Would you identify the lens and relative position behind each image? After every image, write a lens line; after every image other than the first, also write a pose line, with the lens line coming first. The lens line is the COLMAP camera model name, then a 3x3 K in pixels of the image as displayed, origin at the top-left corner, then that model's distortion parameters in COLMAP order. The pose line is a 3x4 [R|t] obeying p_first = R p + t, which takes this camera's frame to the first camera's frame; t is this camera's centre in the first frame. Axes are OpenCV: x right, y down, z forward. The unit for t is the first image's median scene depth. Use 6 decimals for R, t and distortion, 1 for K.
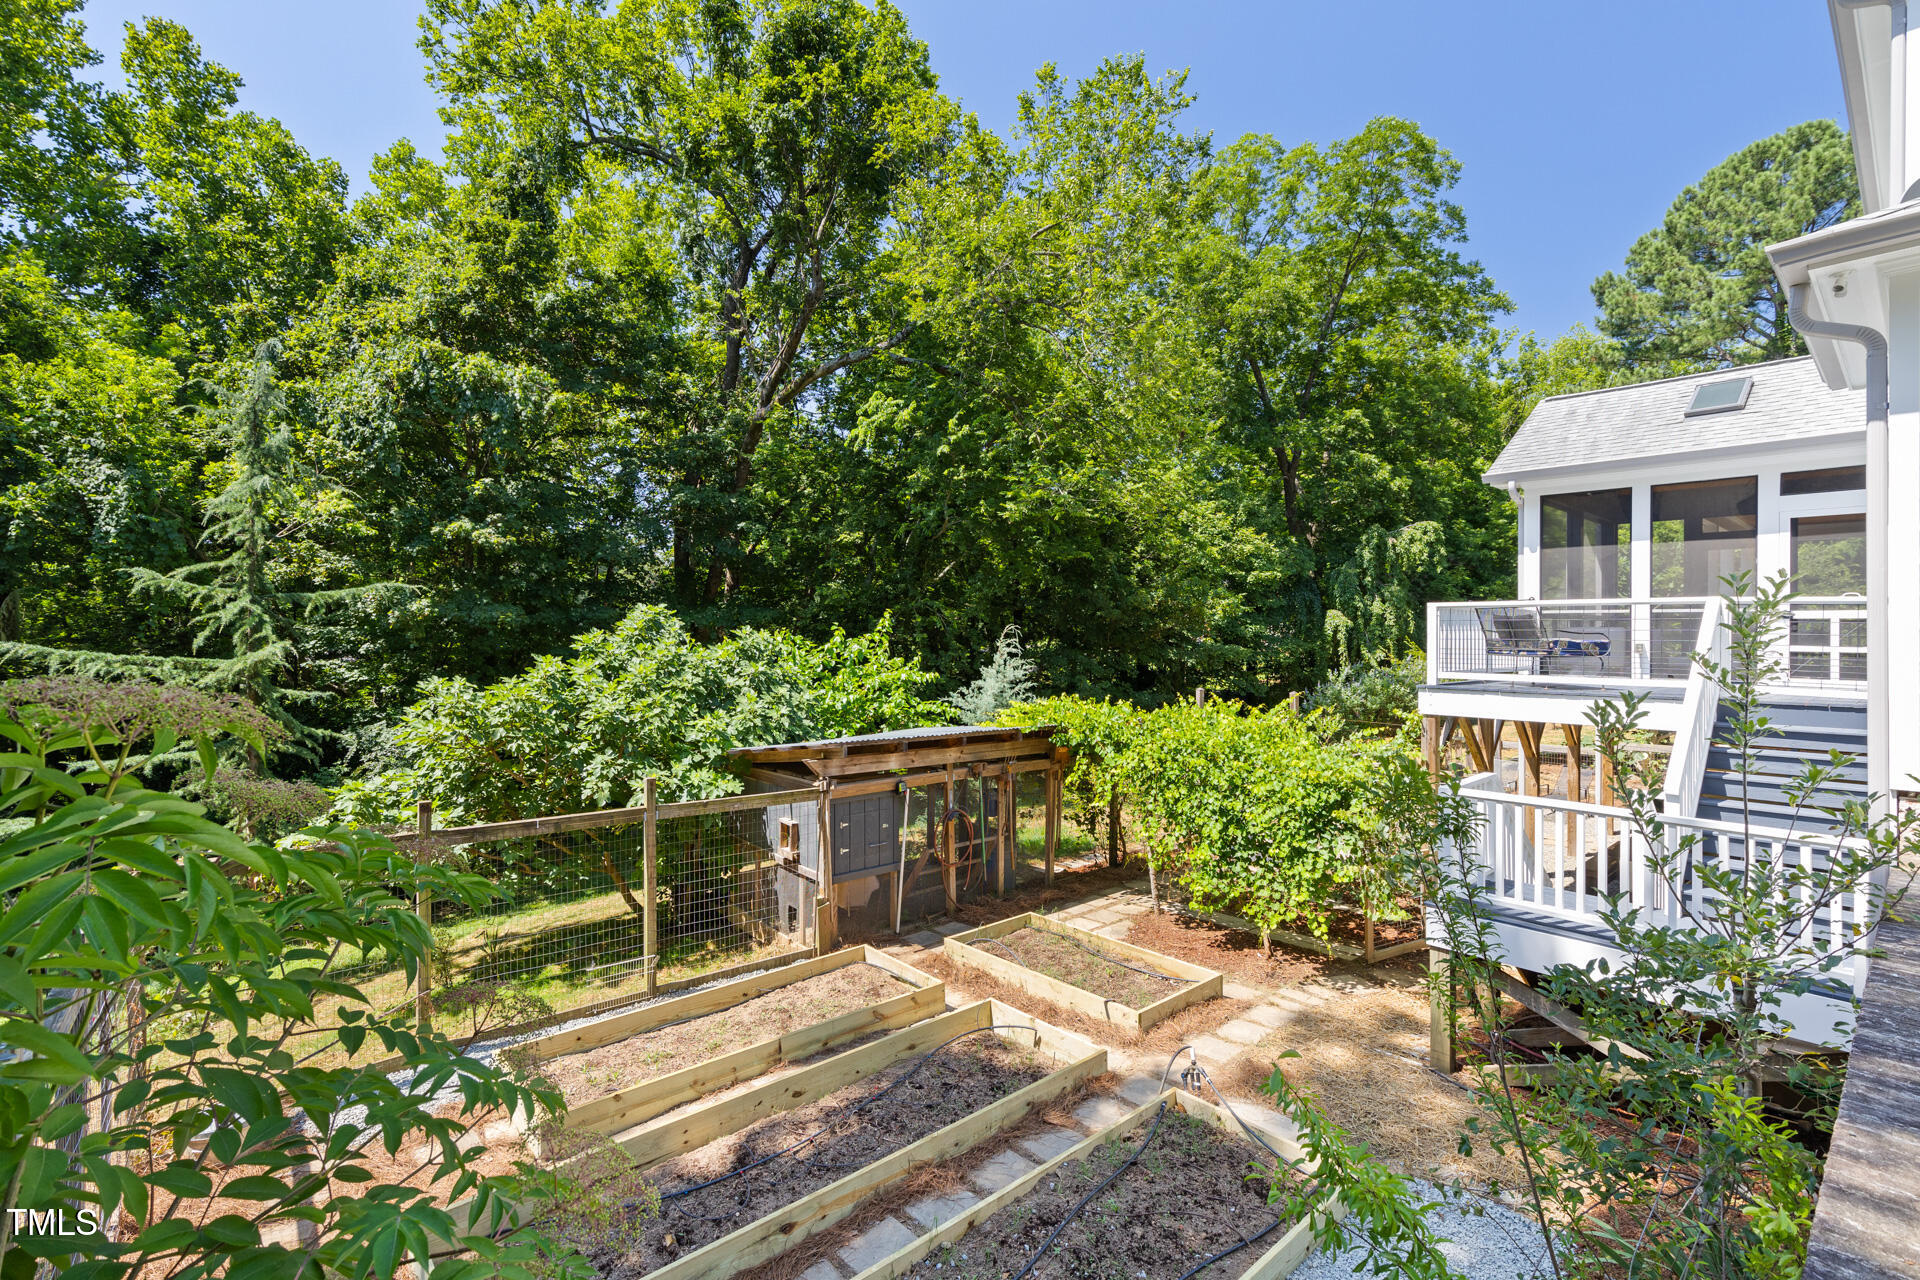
lens RADIAL K [[857.6, 0, 960.0], [0, 857.6, 640.0], [0, 0, 1]] dist [0.000596, -0.000140]
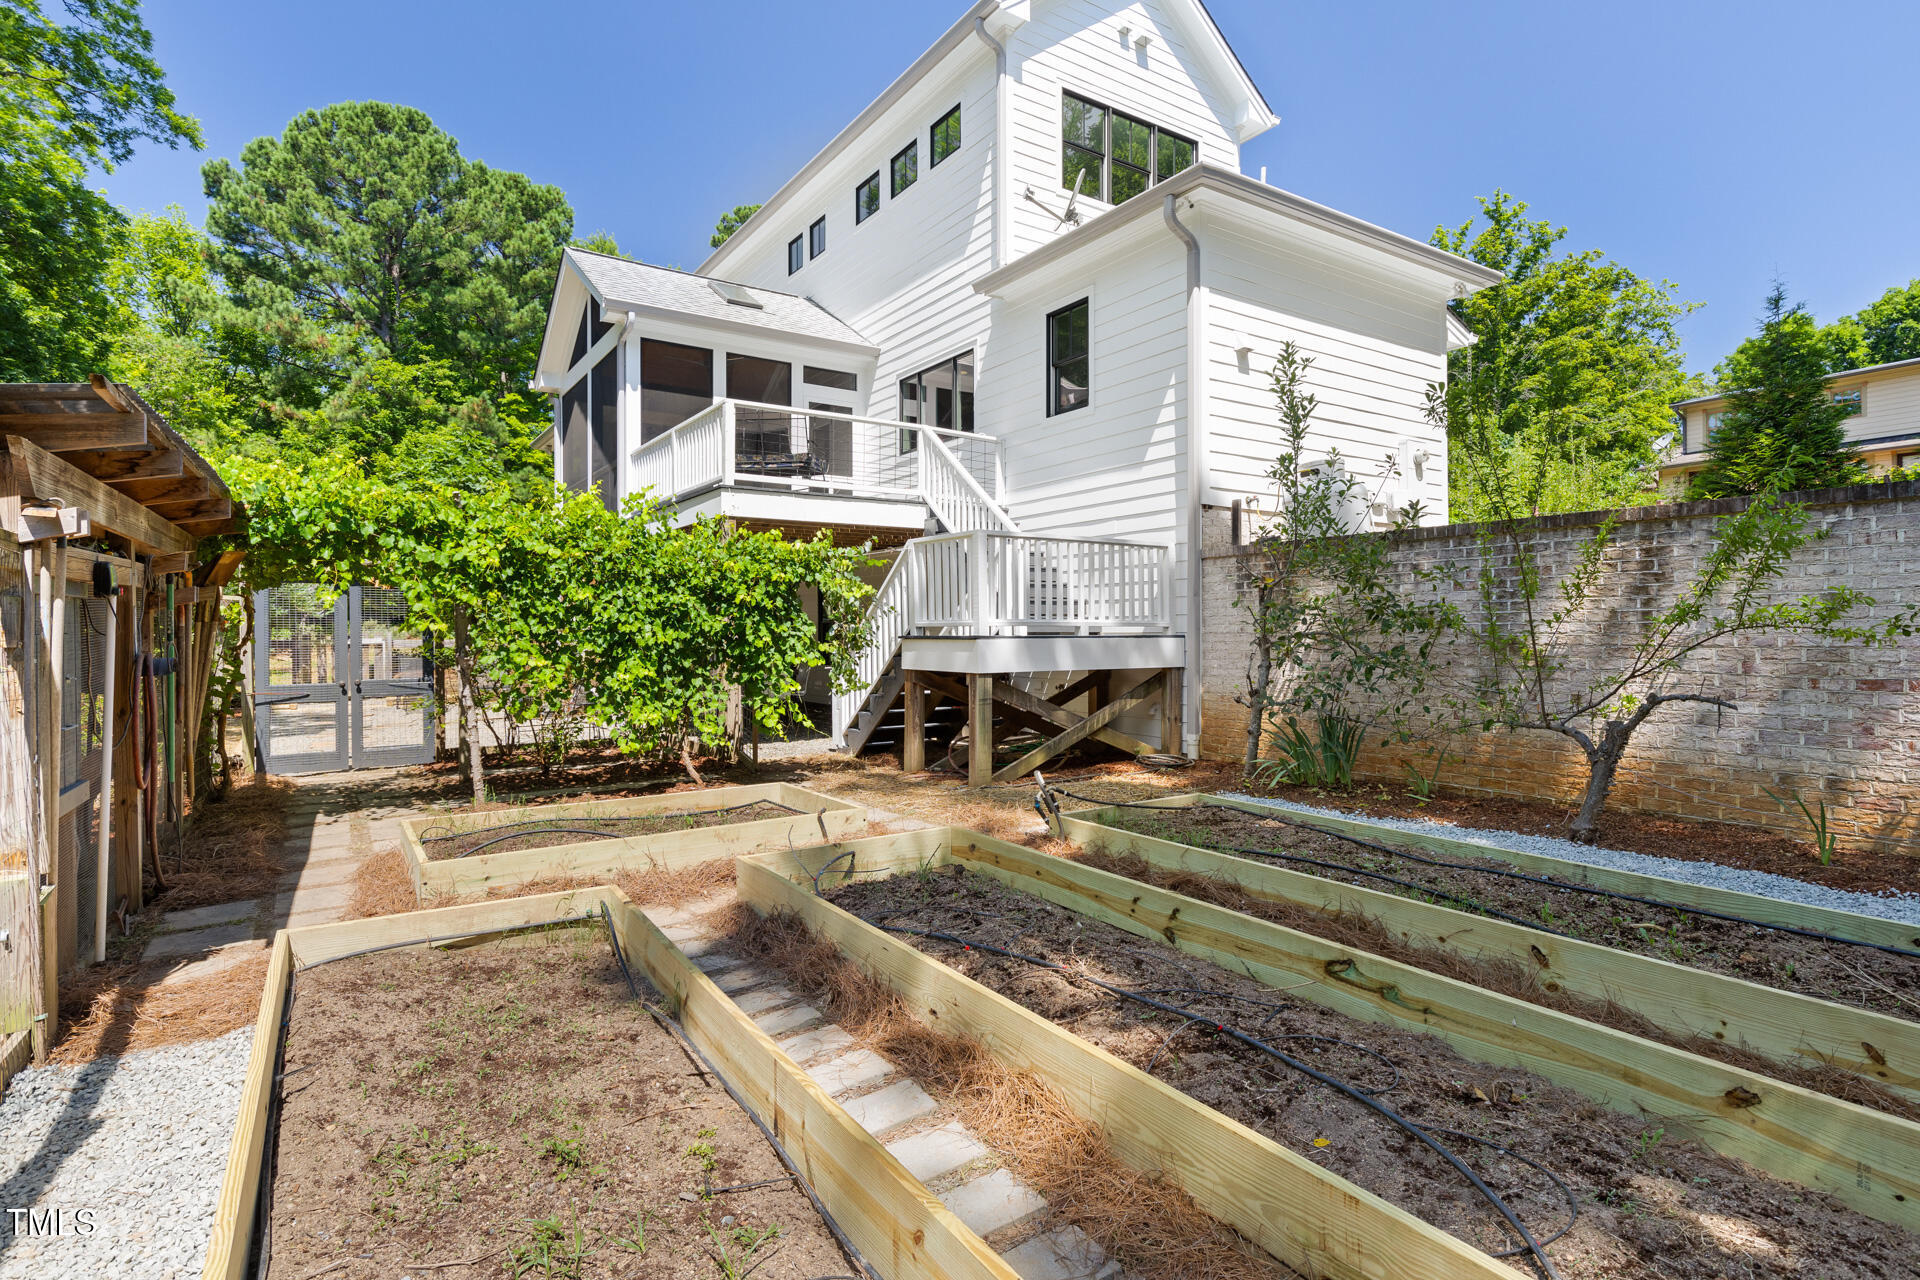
lens RADIAL K [[968.7, 0, 960.0], [0, 968.7, 640.0], [0, 0, 1]] dist [-0.002310, 0.000097]
pose [[0.141623, -0.002809, 0.989917, -0.335300], [0.001640, 0.999995, 0.002603, 0.168584], [-0.989919, 0.001255, 0.141627, 0.487339]]
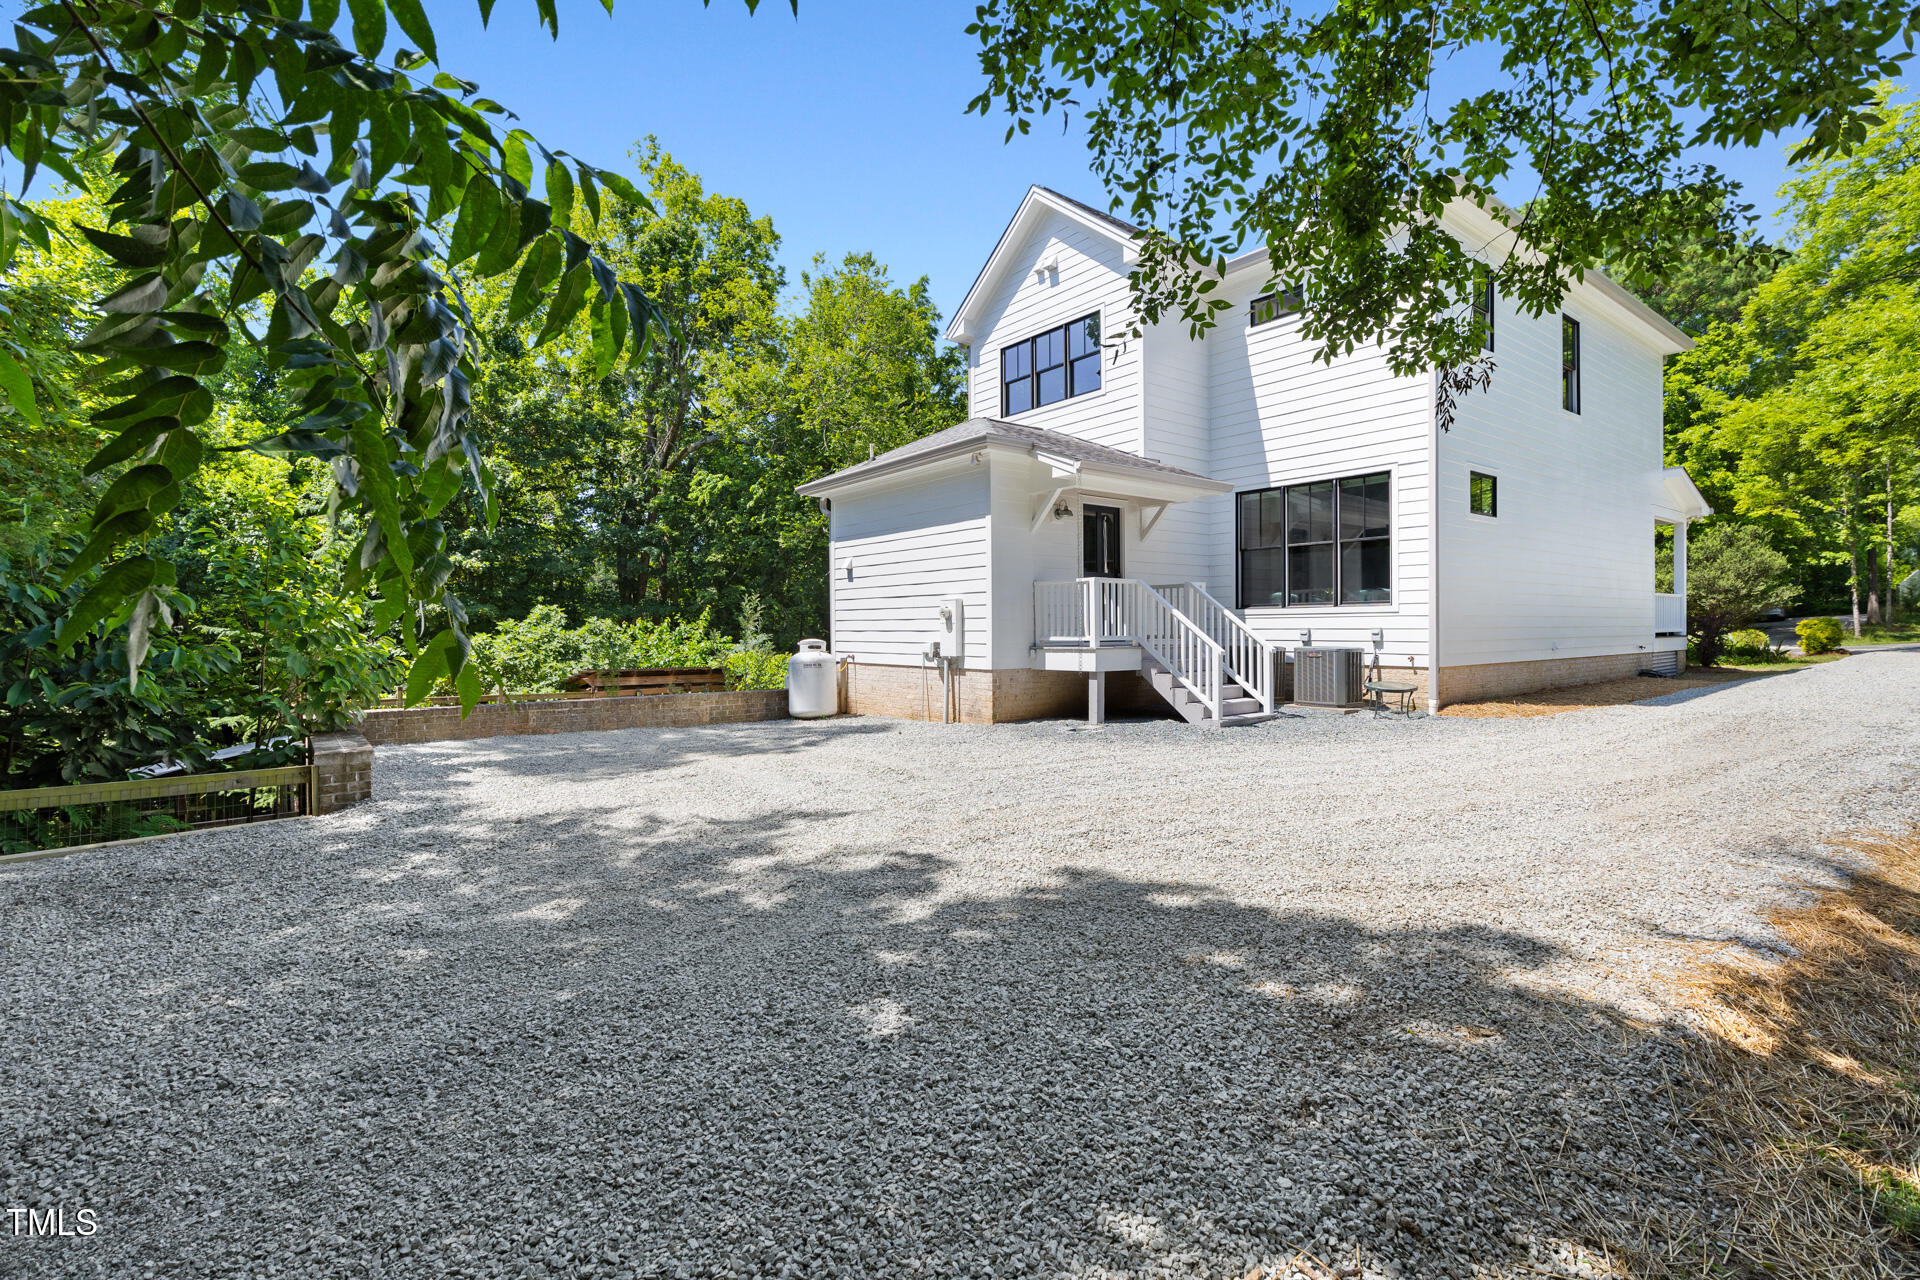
lens RADIAL K [[857.6, 0, 960.0], [0, 857.6, 640.0], [0, 0, 1]] dist [0.000596, -0.000140]
pose [[0.998128, -0.009039, -0.060484, 0.653356], [0.009722, 0.999892, 0.011008, 0.021496], [0.060378, -0.011575, 0.998108, -0.797024]]
